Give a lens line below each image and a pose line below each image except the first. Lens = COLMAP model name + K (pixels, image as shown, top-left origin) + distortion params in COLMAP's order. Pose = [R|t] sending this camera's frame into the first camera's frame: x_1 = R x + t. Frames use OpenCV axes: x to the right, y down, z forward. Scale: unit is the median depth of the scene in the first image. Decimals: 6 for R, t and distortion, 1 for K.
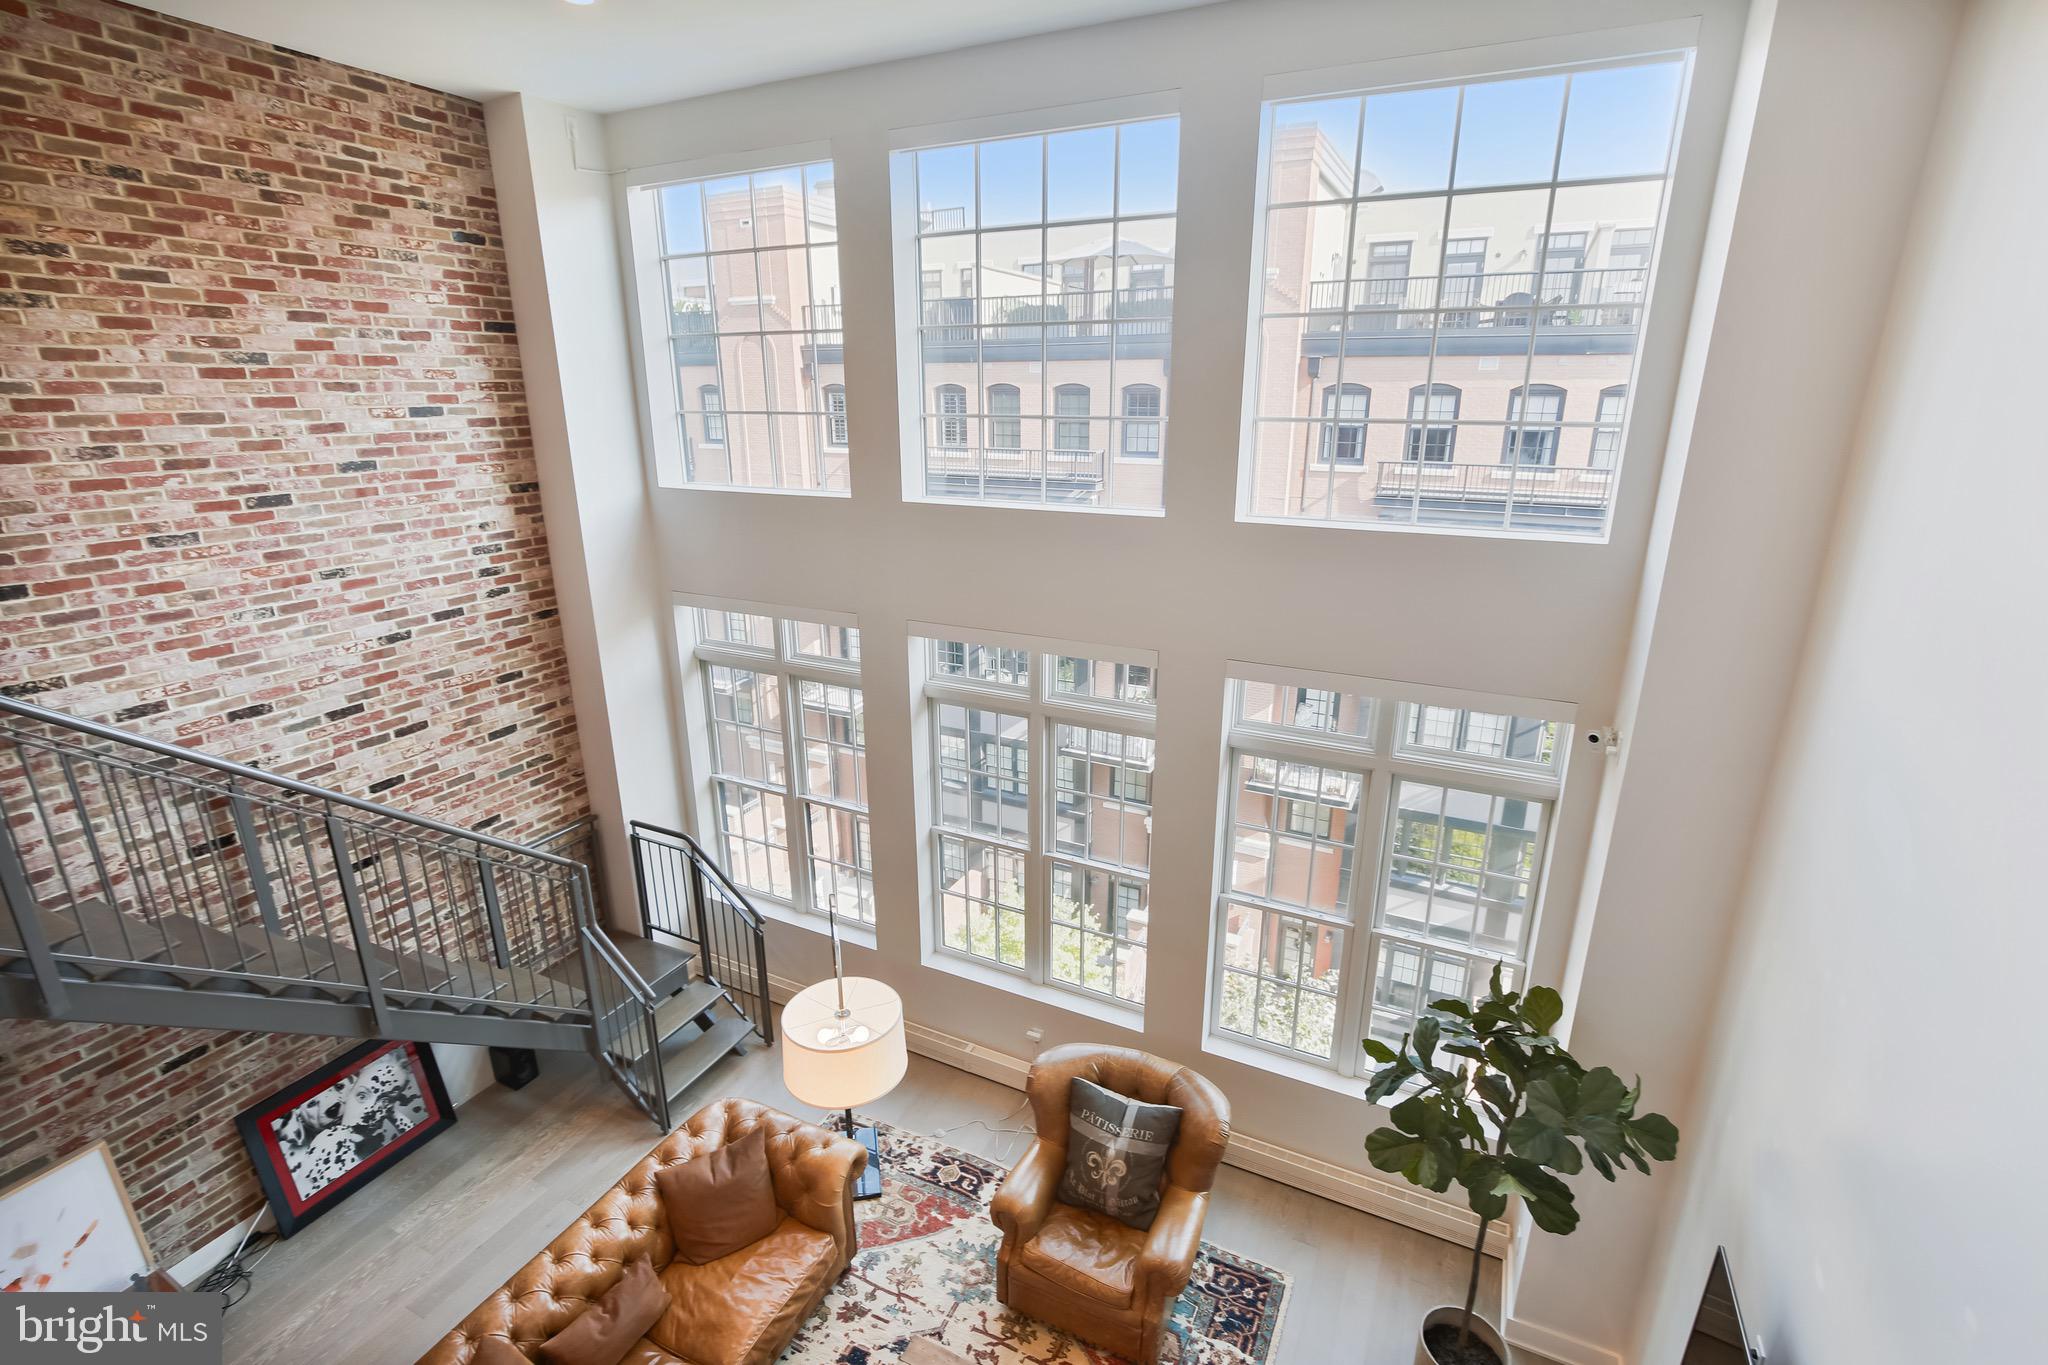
lens RADIAL K [[937.6, 0, 1025.9], [0, 937.6, 677.8], [0, 0, 1]] dist [-0.022744, 0.009553]
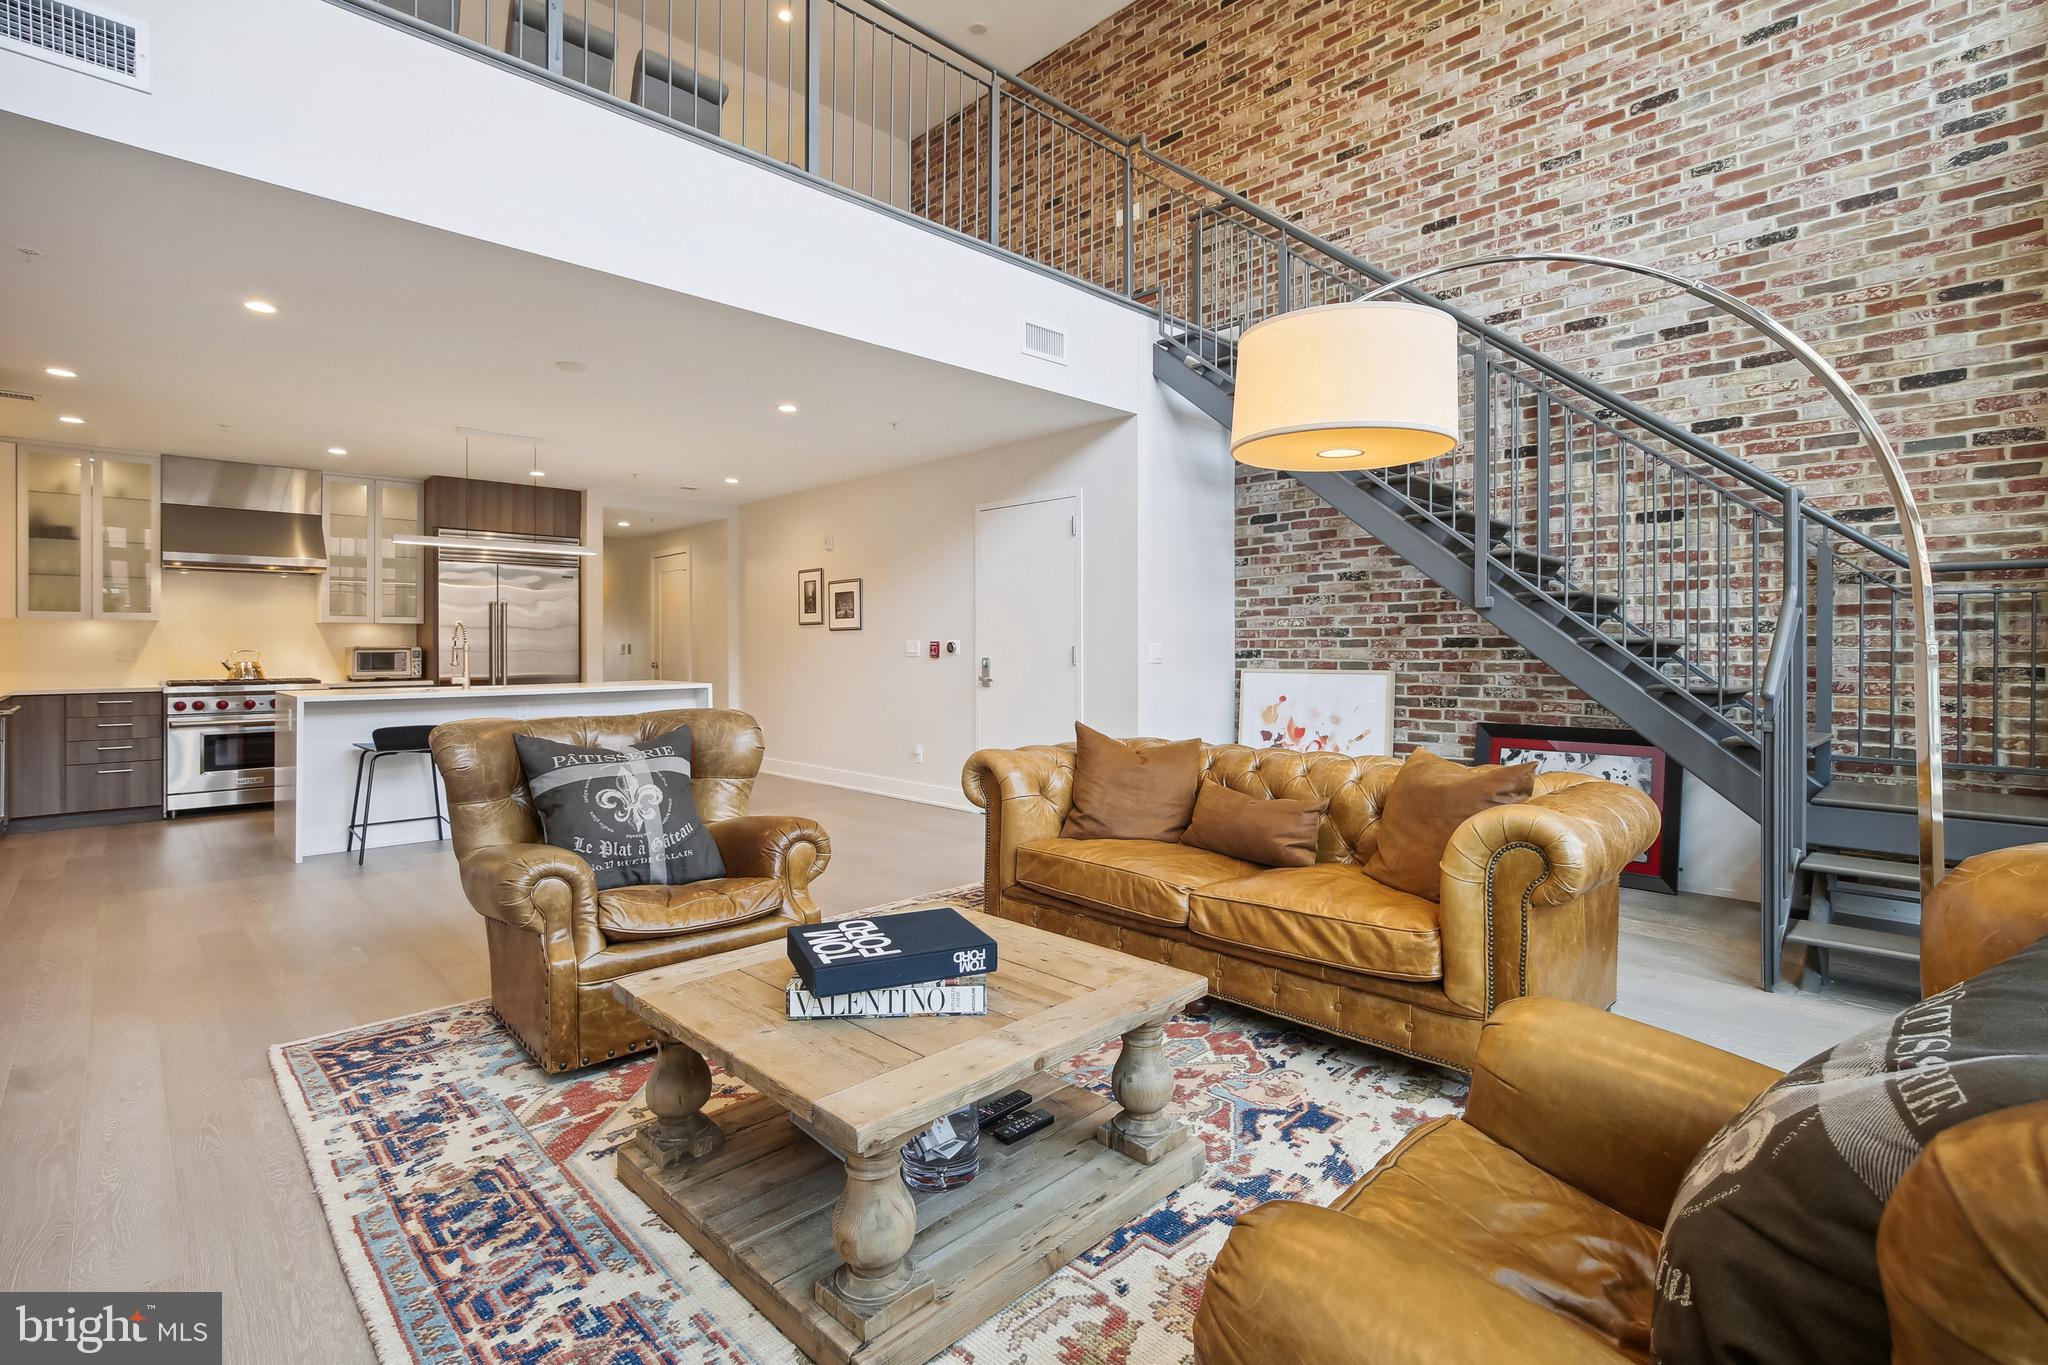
lens RADIAL K [[947.7, 0, 1034.2], [0, 947.7, 647.3], [0, 0, 1]] dist [-0.016779, 0.010231]
pose [[-0.326087, 0.002280, -0.945337, 0.315800], [-0.279344, 0.955109, 0.098661, 0.412021], [0.903125, 0.296246, -0.310812, 0.818855]]
